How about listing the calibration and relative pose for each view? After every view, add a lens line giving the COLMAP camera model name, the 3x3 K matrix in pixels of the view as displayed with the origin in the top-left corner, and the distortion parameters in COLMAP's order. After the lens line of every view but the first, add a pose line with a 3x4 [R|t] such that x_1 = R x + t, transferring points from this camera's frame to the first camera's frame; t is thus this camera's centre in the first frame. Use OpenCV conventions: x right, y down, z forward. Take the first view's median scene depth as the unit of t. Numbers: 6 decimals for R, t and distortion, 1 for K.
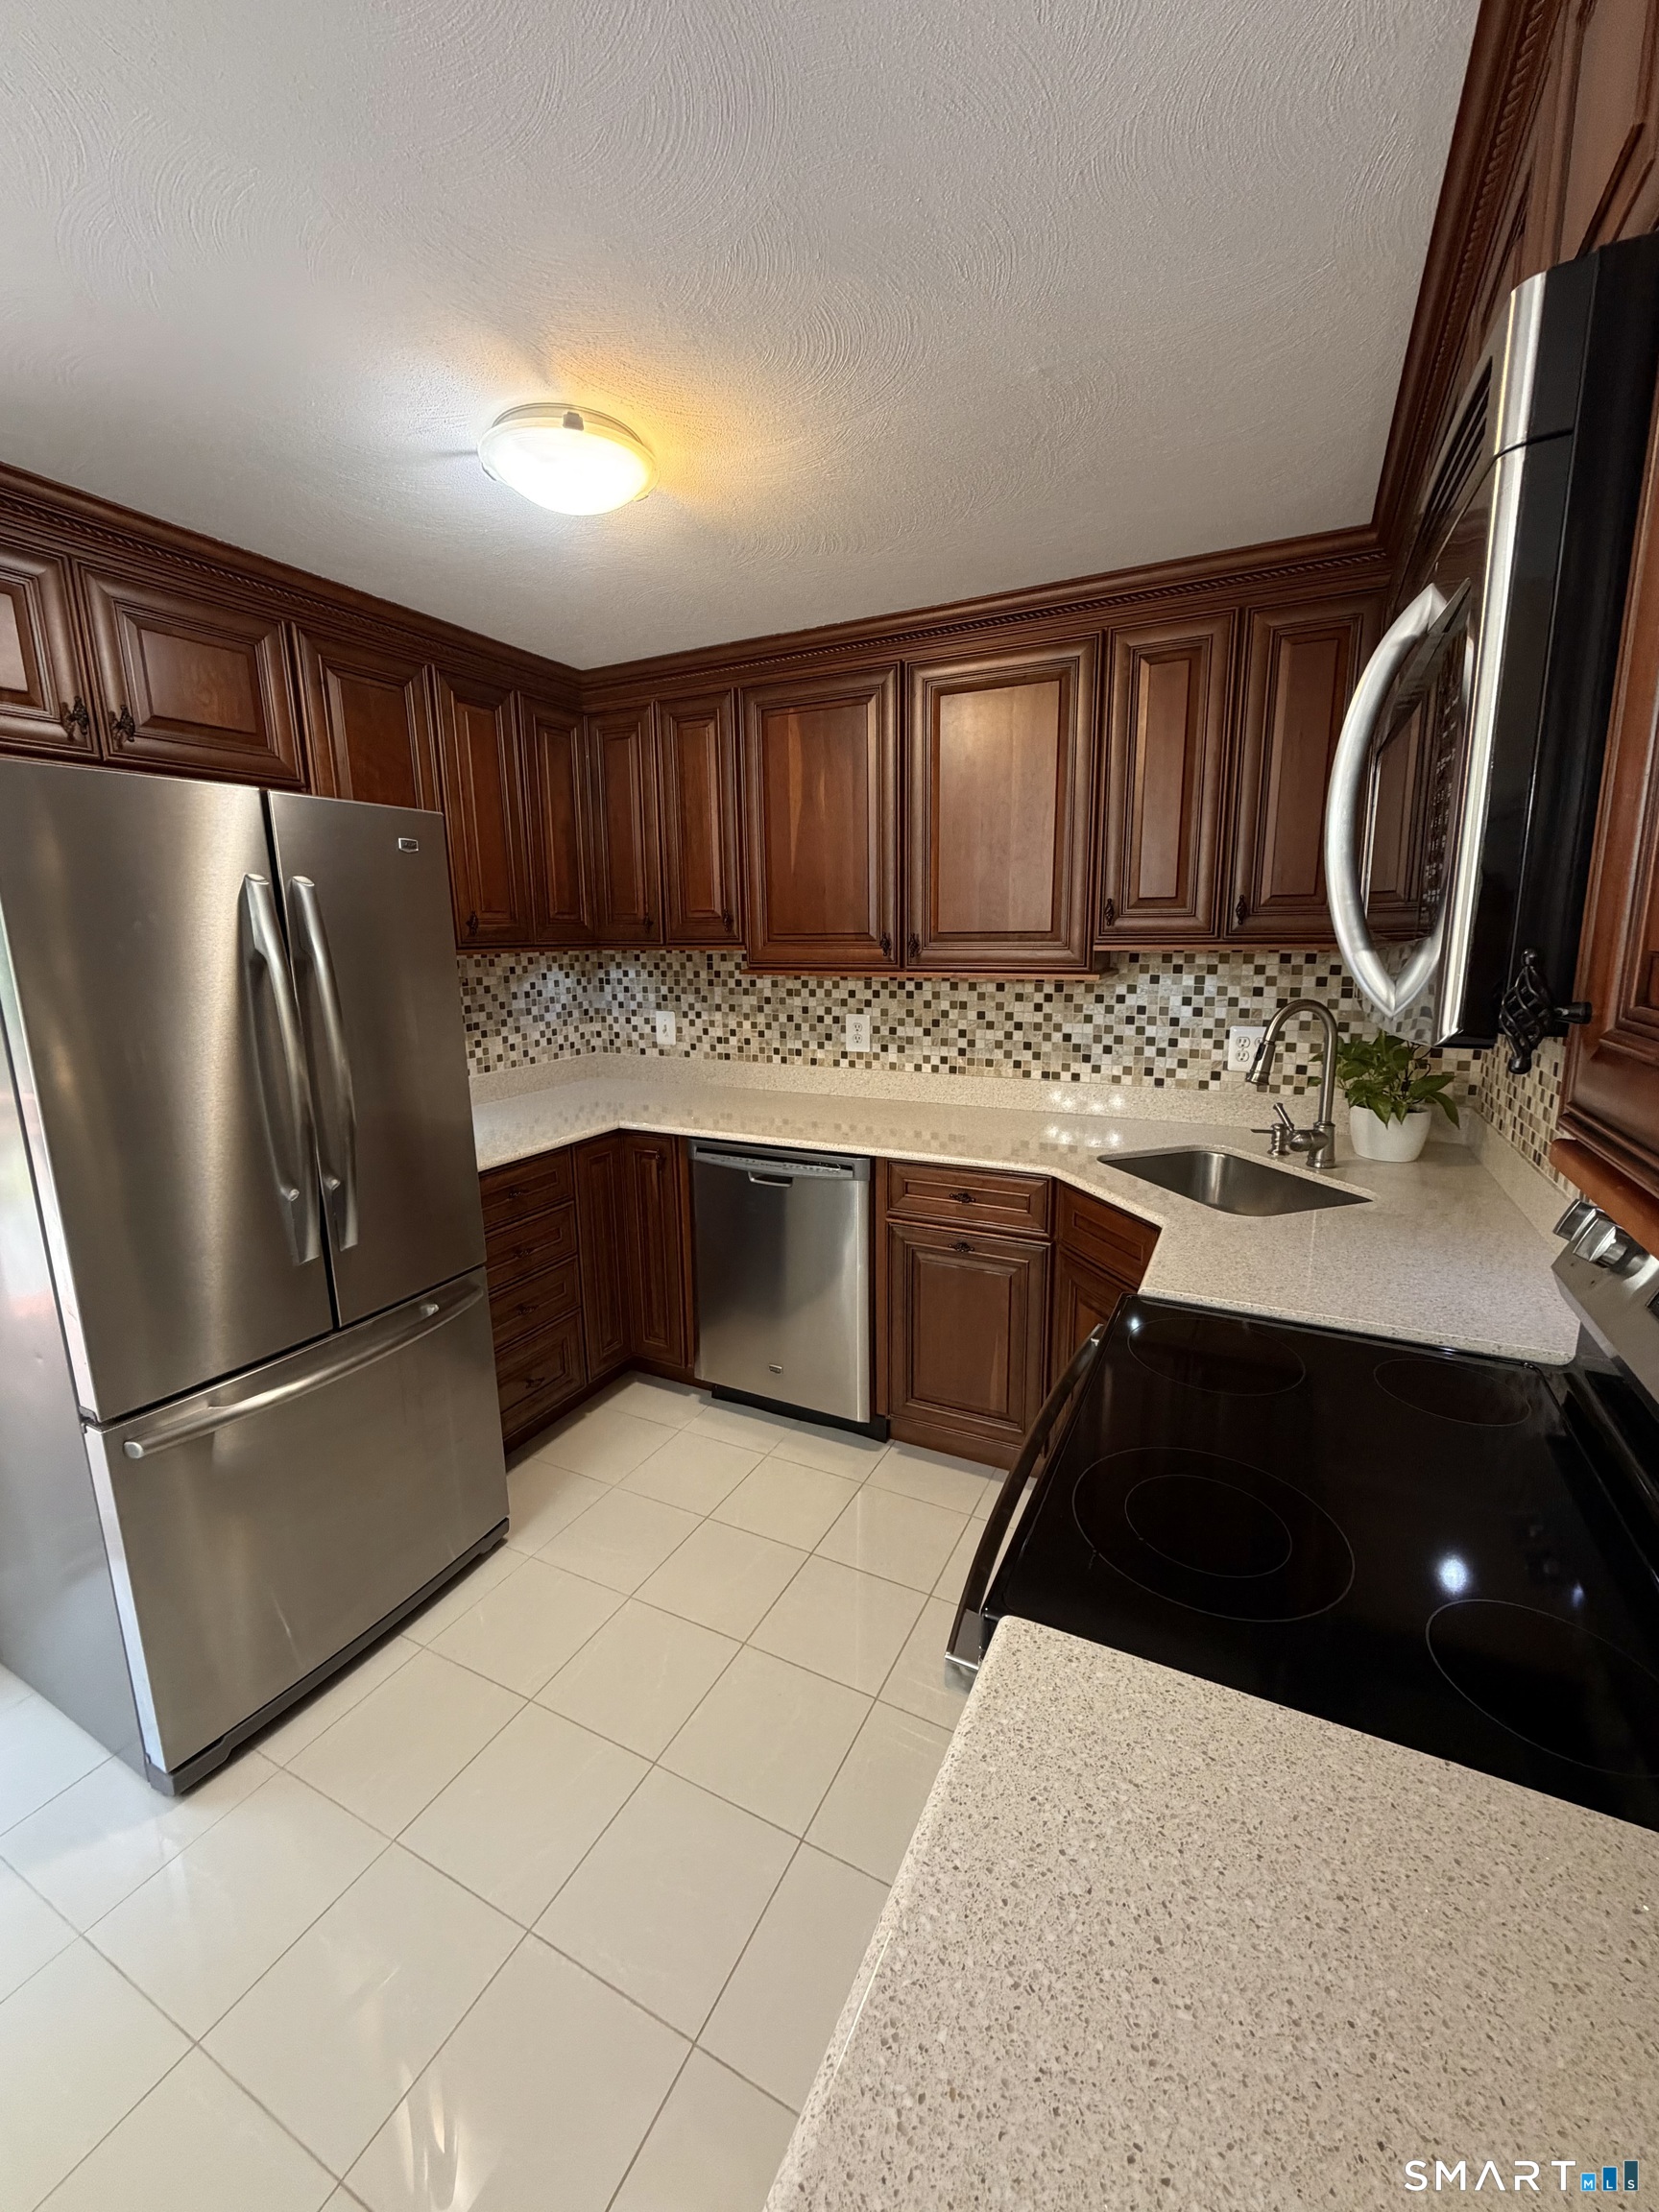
lens RADIAL K [[889.7, 0, 824.8], [0, 889.7, 1098.3], [0, 0, 1]] dist [0.002368, 0.000601]
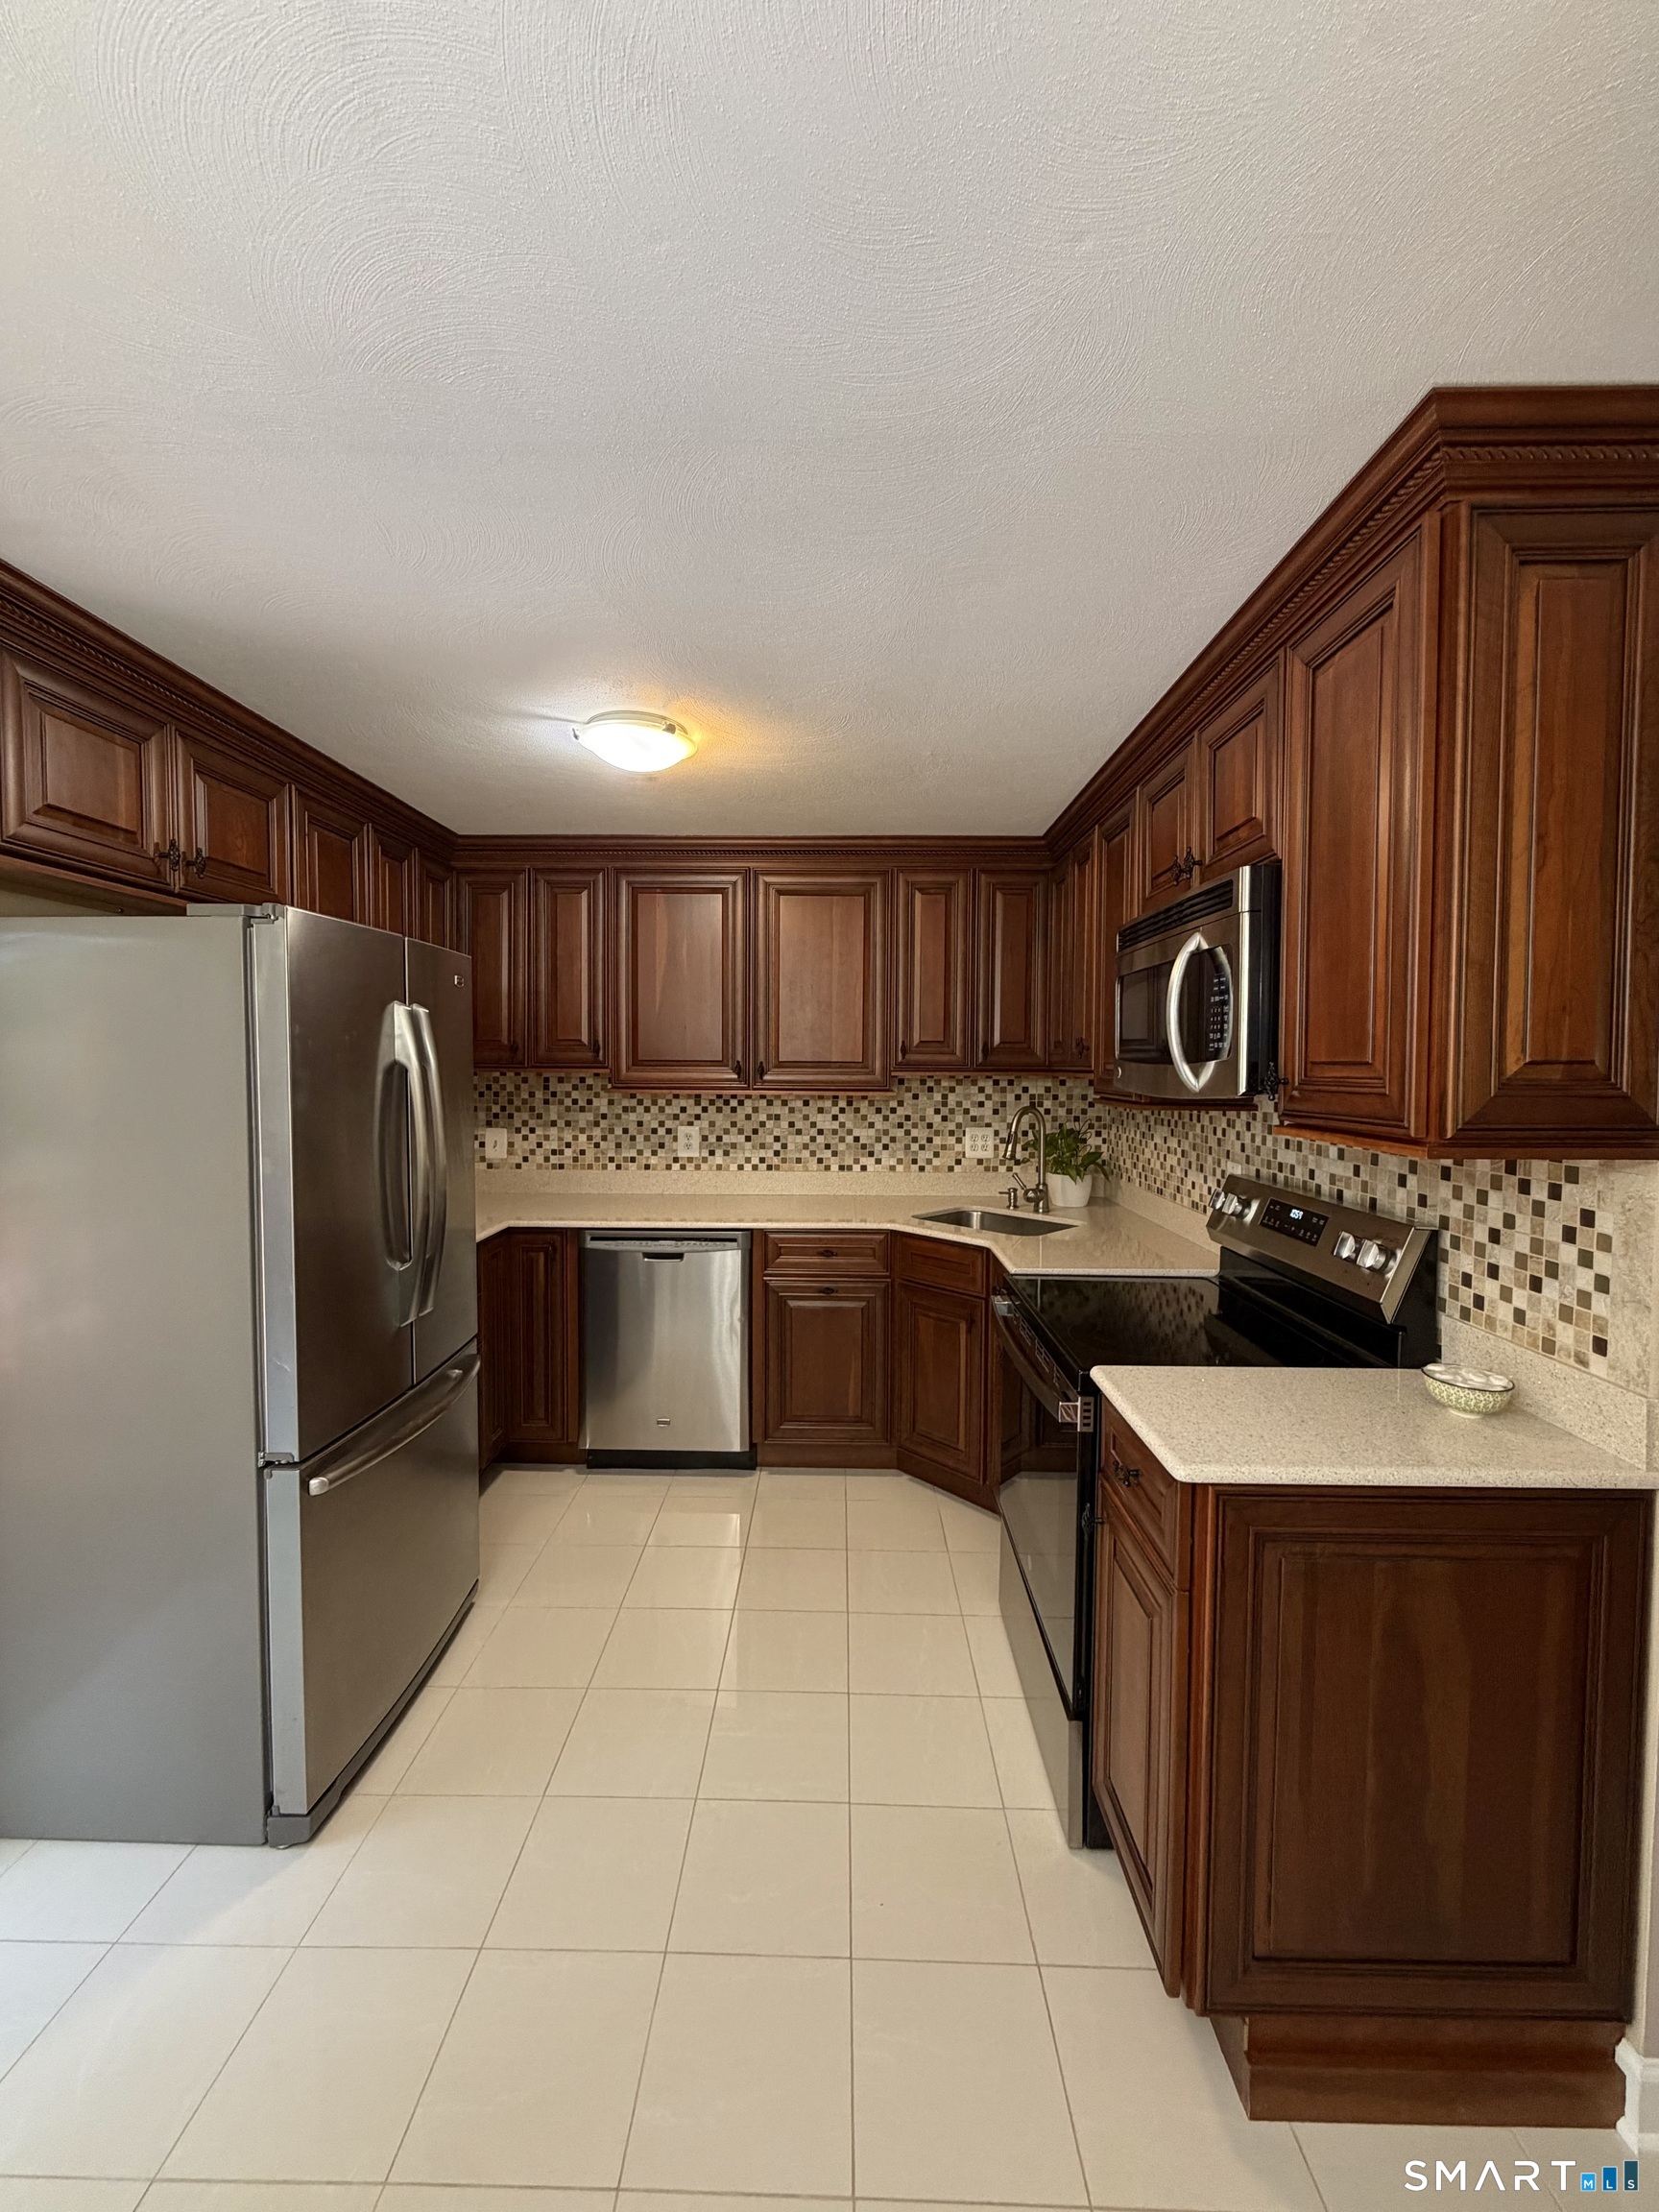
lens RADIAL K [[889.7, 0, 831.0], [0, 889.7, 1100.1], [0, 0, 1]] dist [0.002368, 0.000601]
pose [[0.898392, 0.001039, 0.439193, -0.363763], [0.064475, 0.988851, -0.134226, 0.053197], [-0.434436, 0.148904, 0.888309, -0.204084]]
